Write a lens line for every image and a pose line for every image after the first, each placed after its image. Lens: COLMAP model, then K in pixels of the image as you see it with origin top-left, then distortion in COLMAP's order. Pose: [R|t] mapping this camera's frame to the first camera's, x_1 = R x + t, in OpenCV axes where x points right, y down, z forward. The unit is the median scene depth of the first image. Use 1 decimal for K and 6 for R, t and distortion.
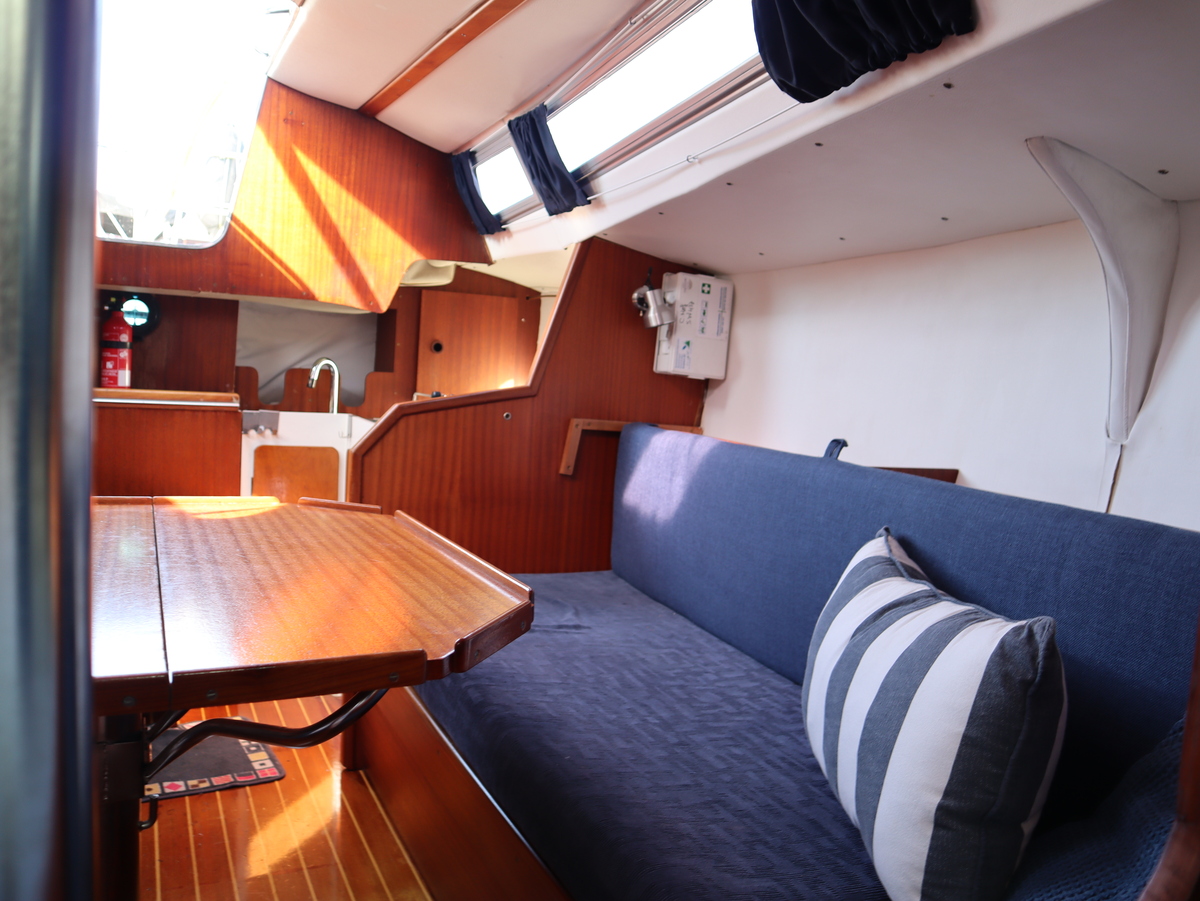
lens RADIAL K [[947.4, 0, 599.5], [0, 947.4, 446.9], [0, 0, 1]] dist [-0.119993, 0.074811]
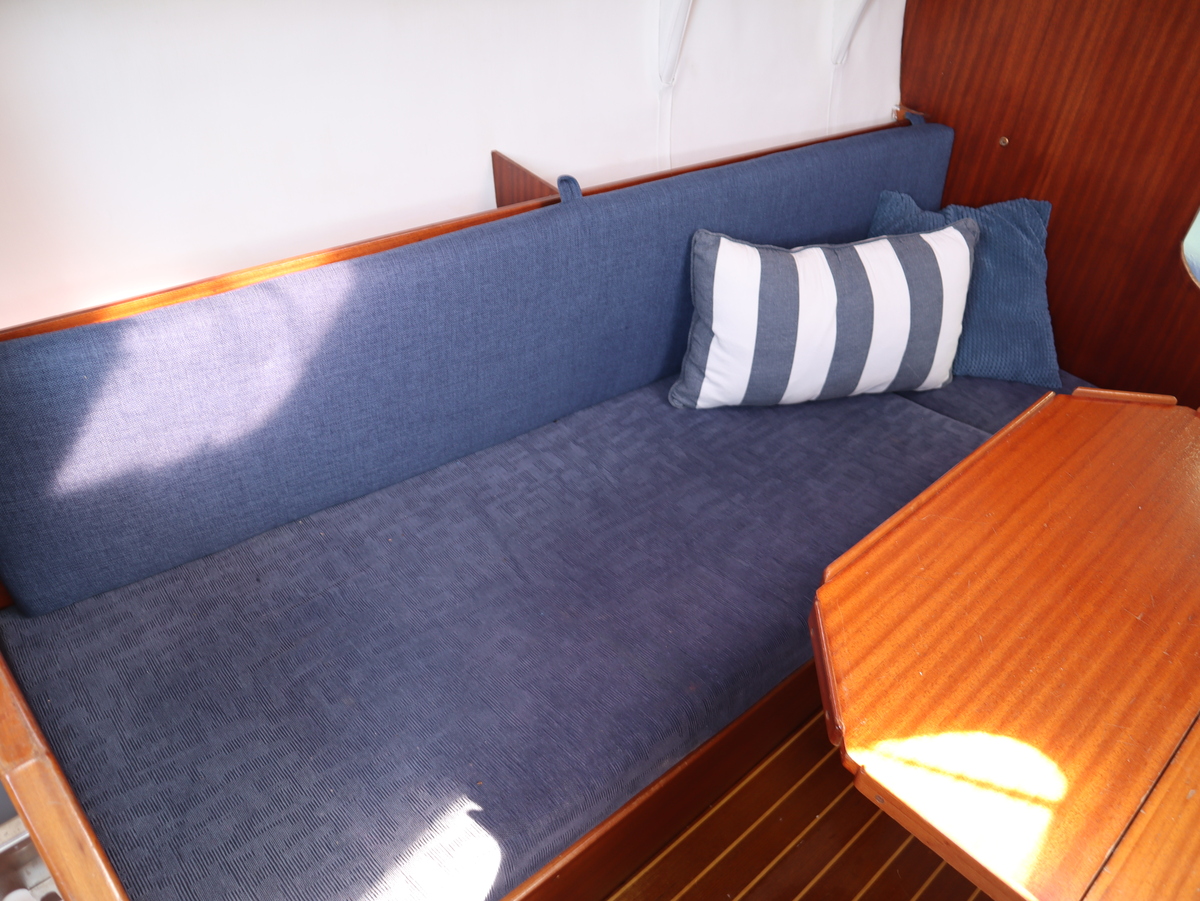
lens RADIAL K [[947.4, 0, 593.8], [0, 947.4, 451.7], [0, 0, 1]] dist [-0.119993, 0.074811]
pose [[-0.277136, -0.659061, 0.699167, -0.360244], [-0.016519, 0.730830, 0.682359, -0.281059], [-0.960689, 0.177557, -0.213427, 0.800281]]
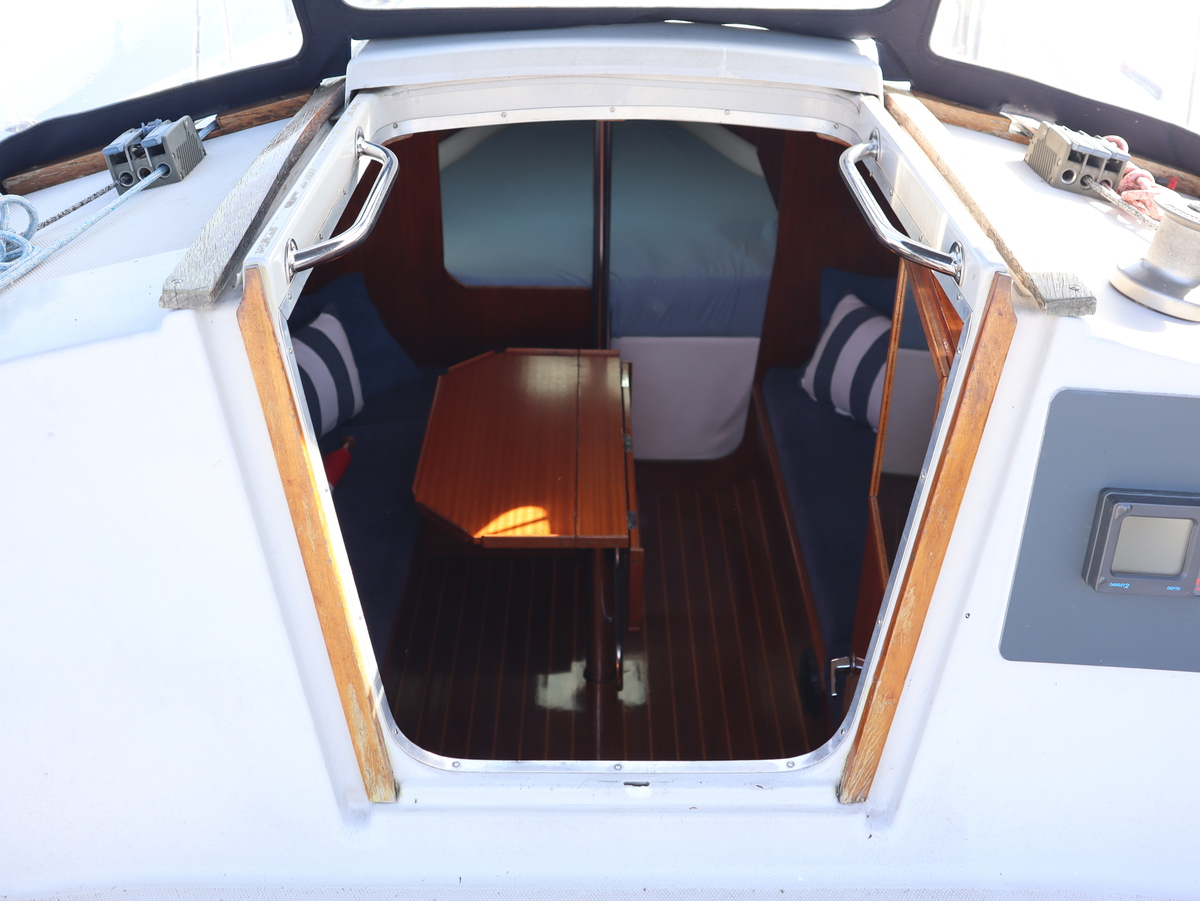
lens RADIAL K [[1164.1, 0, 599.8], [0, 1164.1, 451.7], [0, 0, 1]] dist [-0.062755, 0.000000]
pose [[-0.895047, -0.290598, 0.338296, -0.626410], [-0.035586, 0.802676, 0.595352, -0.617508], [-0.444550, 0.520829, -0.728774, 1.285787]]
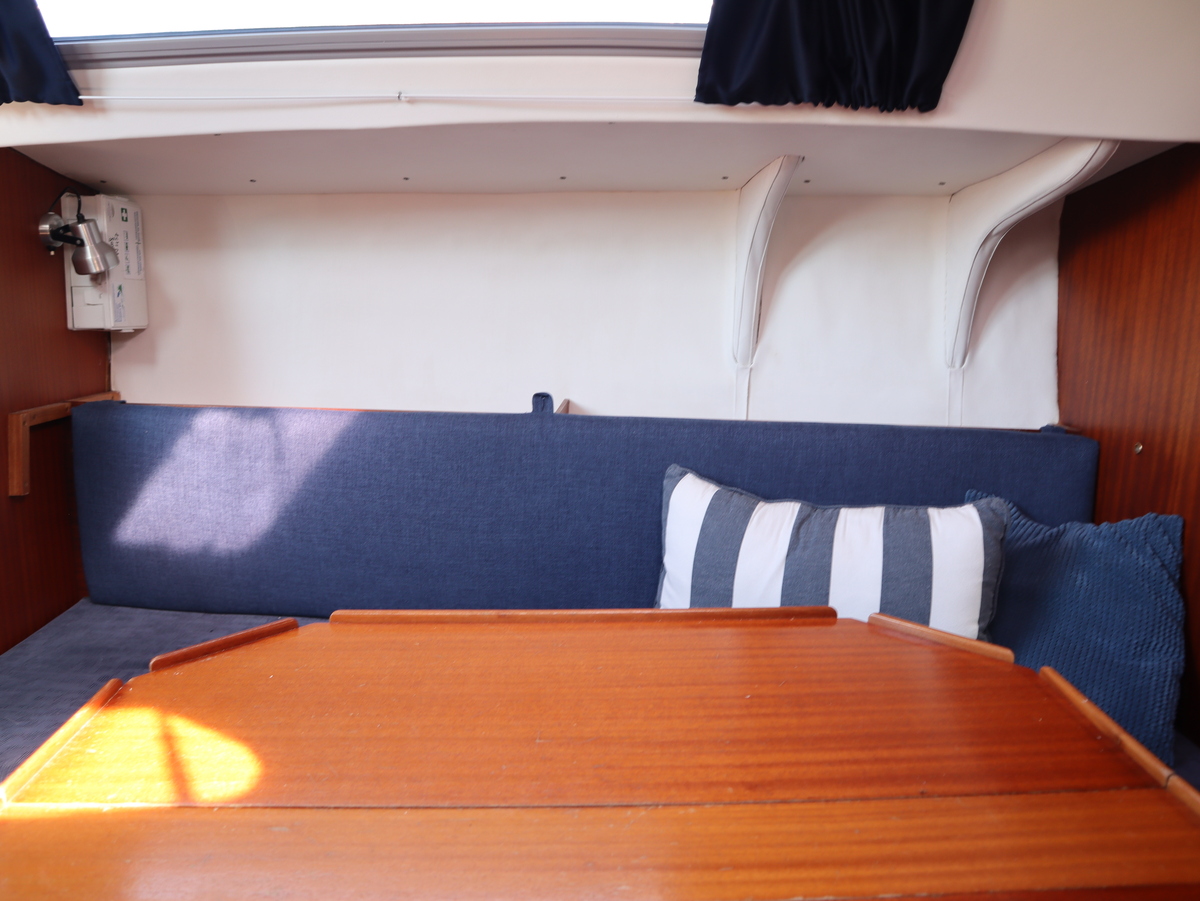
lens RADIAL K [[947.4, 0, 600.6], [0, 947.4, 449.2], [0, 0, 1]] dist [-0.119993, 0.074811]
pose [[0.403366, -0.229033, 0.885912, -0.444703], [0.079749, 0.973284, 0.215310, -0.112437], [-0.911557, -0.016198, 0.410855, 0.333343]]
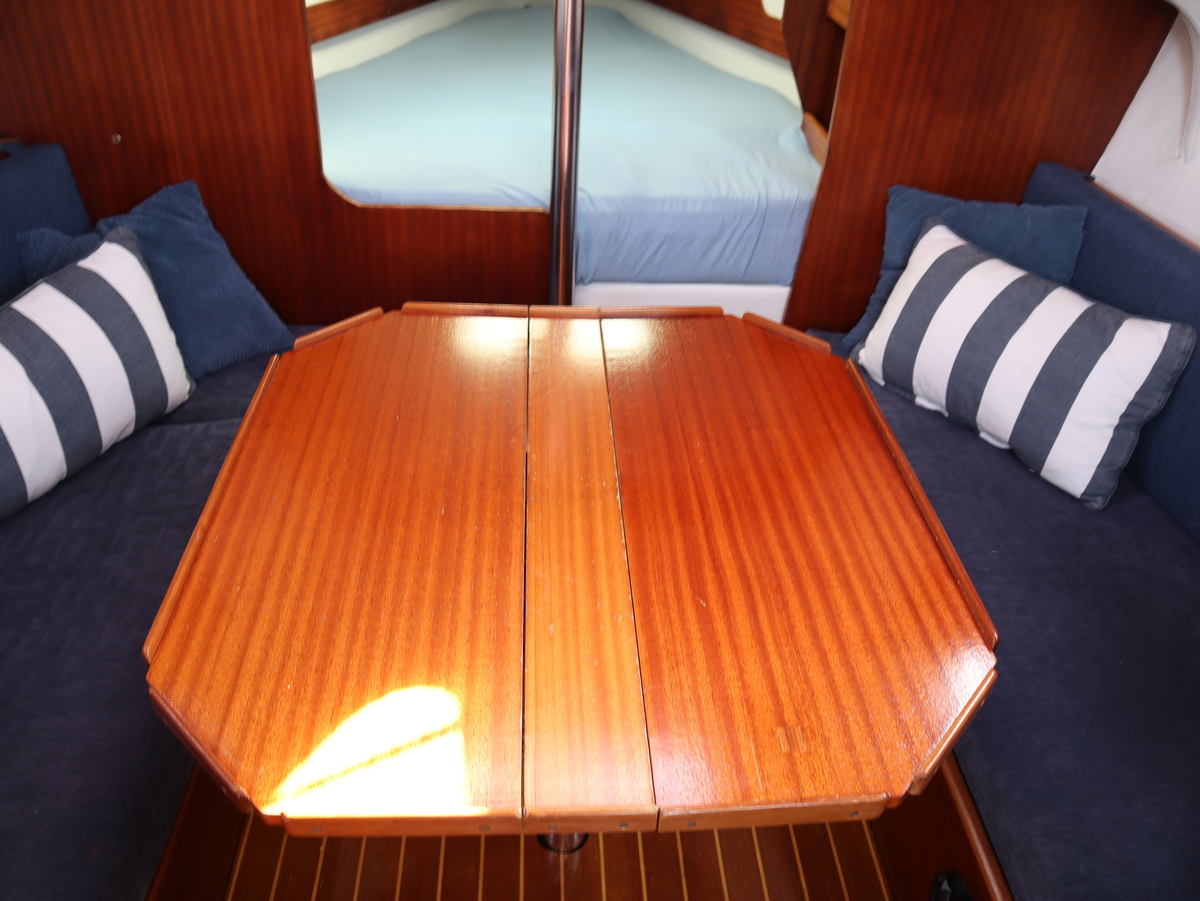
lens RADIAL K [[947.4, 0, 602.3], [0, 947.4, 455.6], [0, 0, 1]] dist [-0.119993, 0.074811]
pose [[-0.911340, -0.320838, 0.257920, -0.366013], [-0.076155, 0.747131, 0.660300, -0.272091], [-0.404549, 0.582116, -0.705323, 0.761347]]
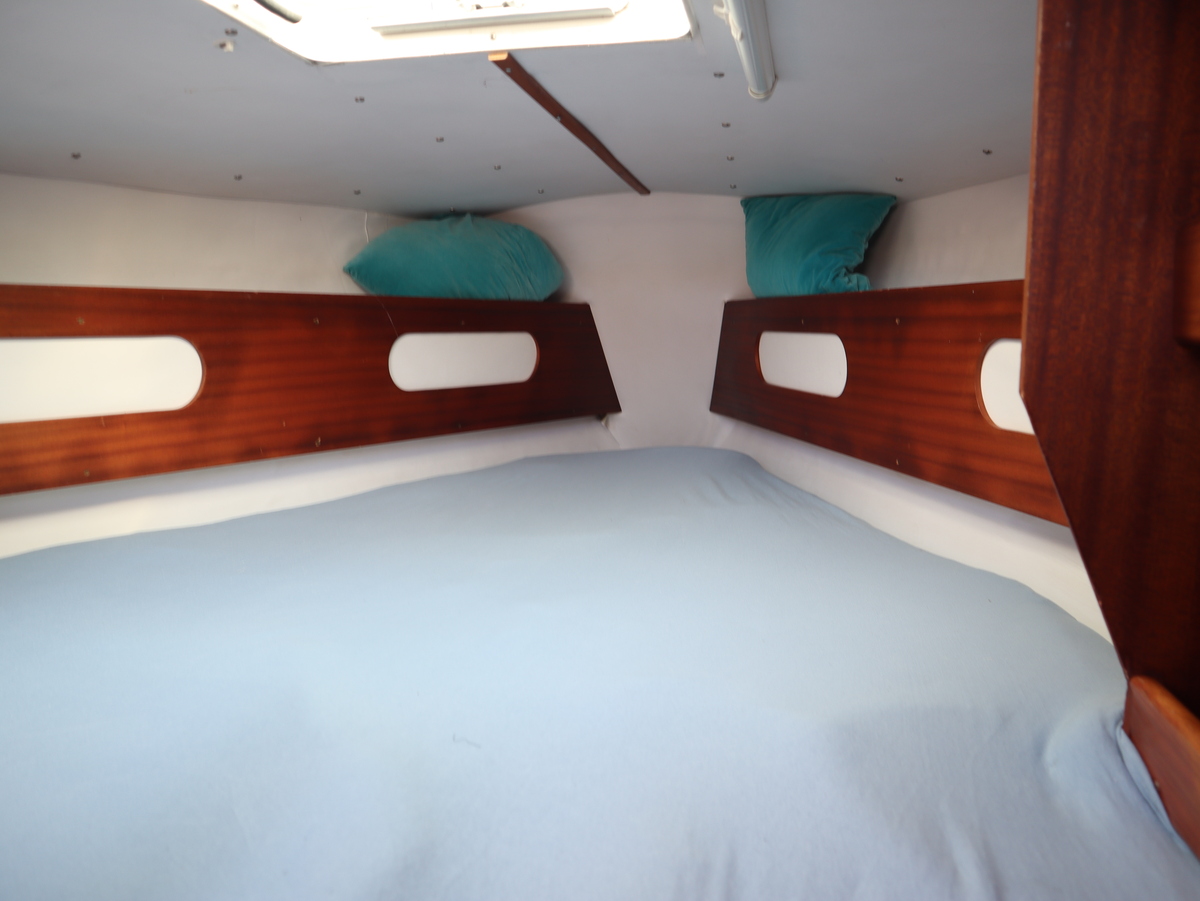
lens RADIAL K [[947.4, 0, 601.3], [0, 947.4, 453.0], [0, 0, 1]] dist [-0.119993, 0.074811]
pose [[-0.783908, -0.148264, 0.602914, -0.220174], [-0.006207, 0.972892, 0.231175, -0.037426], [-0.620845, 0.177478, -0.763579, 0.064770]]
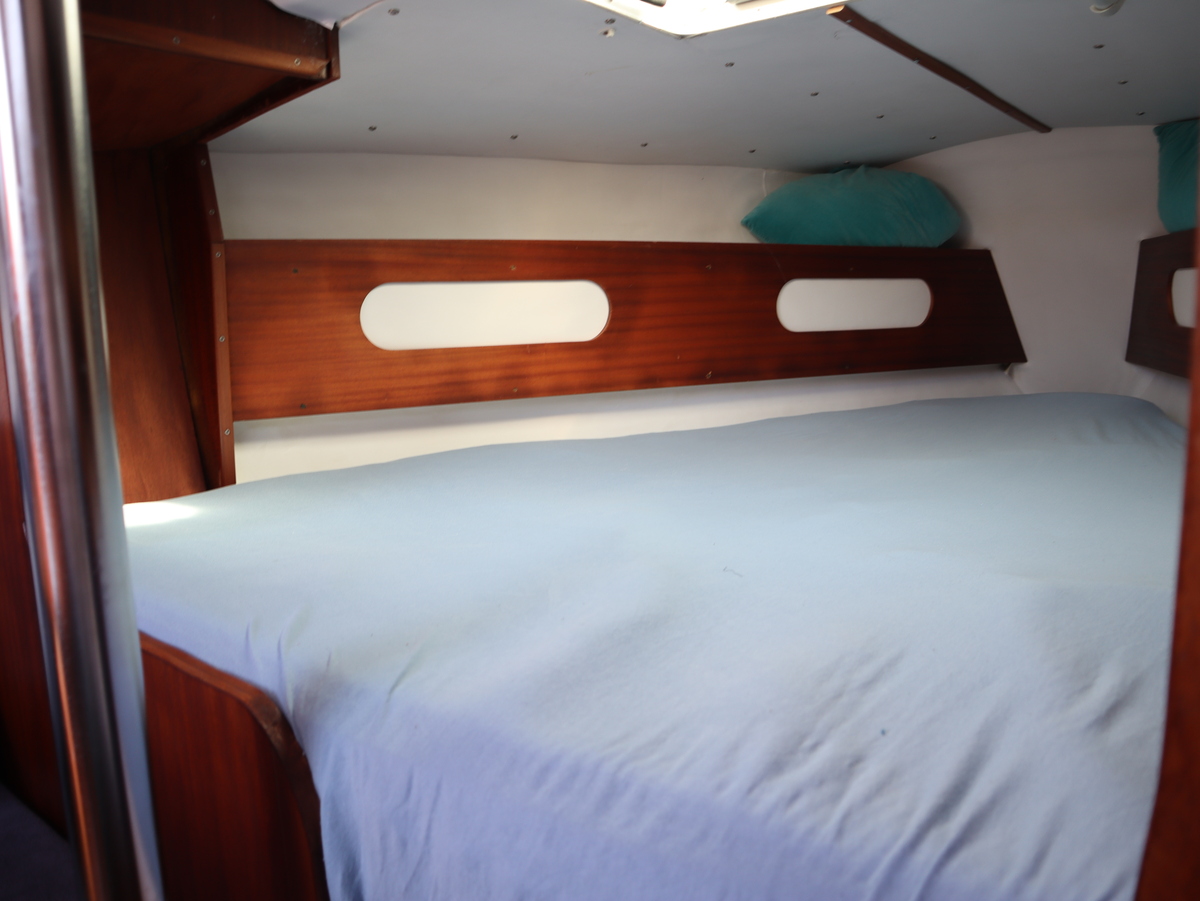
lens RADIAL K [[947.4, 0, 594.5], [0, 947.4, 454.4], [0, 0, 1]] dist [-0.119993, 0.074811]
pose [[-0.412106, -0.195811, 0.889846, -0.324190], [0.070011, 0.966941, 0.245199, -0.017495], [-0.908442, 0.163347, -0.384774, 0.064792]]
